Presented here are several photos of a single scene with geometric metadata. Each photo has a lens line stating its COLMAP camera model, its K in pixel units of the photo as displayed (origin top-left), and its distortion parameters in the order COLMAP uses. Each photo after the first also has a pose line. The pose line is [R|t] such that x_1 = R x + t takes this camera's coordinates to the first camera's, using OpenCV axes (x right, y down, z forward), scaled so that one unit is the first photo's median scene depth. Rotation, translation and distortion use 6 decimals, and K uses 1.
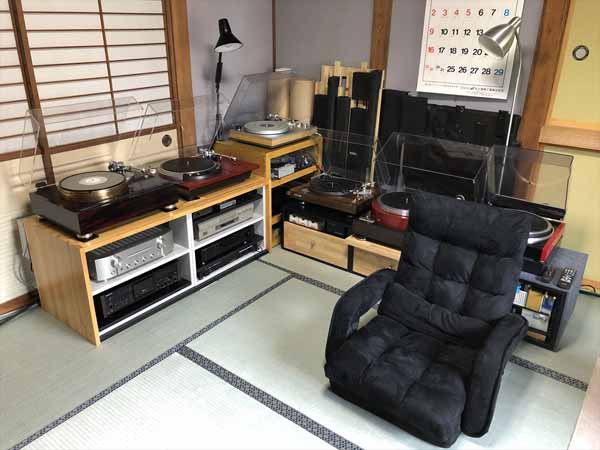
lens RADIAL K [[489.5, 0, 300.0], [0, 489.5, 225.0], [0, 0, 1]] dist [0.011672, 0.000694]
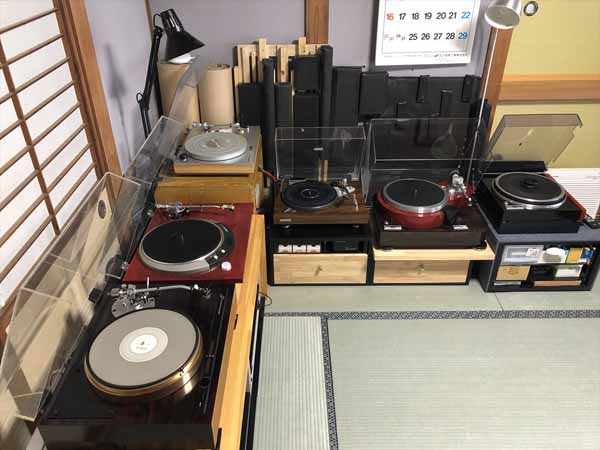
lens RADIAL K [[489.5, 0, 300.0], [0, 489.5, 225.0], [0, 0, 1]] dist [0.011672, 0.000694]
pose [[0.794842, -0.338858, 0.503390, -0.419873], [0.252644, 0.939037, 0.233194, -0.251552], [-0.551722, -0.058174, 0.831997, 0.339754]]
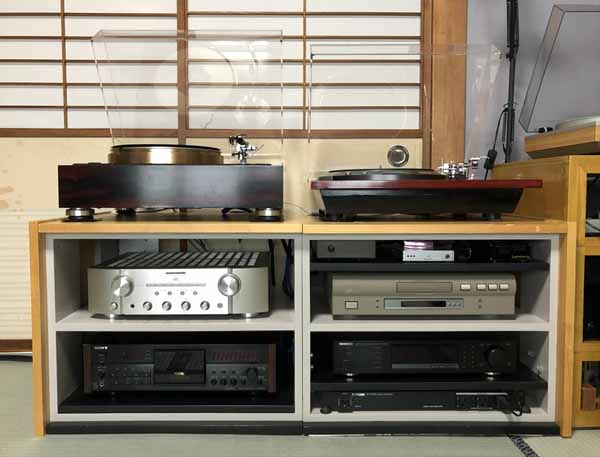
lens RADIAL K [[511.1, 0, 300.0], [0, 511.1, 228.5], [0, 0, 1]] dist [0.012003, 0.008487]
pose [[0.599311, 0.032014, -0.799876, 0.132272], [-0.308654, 0.931182, -0.193991, 0.052730], [0.738620, 0.363146, 0.567949, 0.650194]]
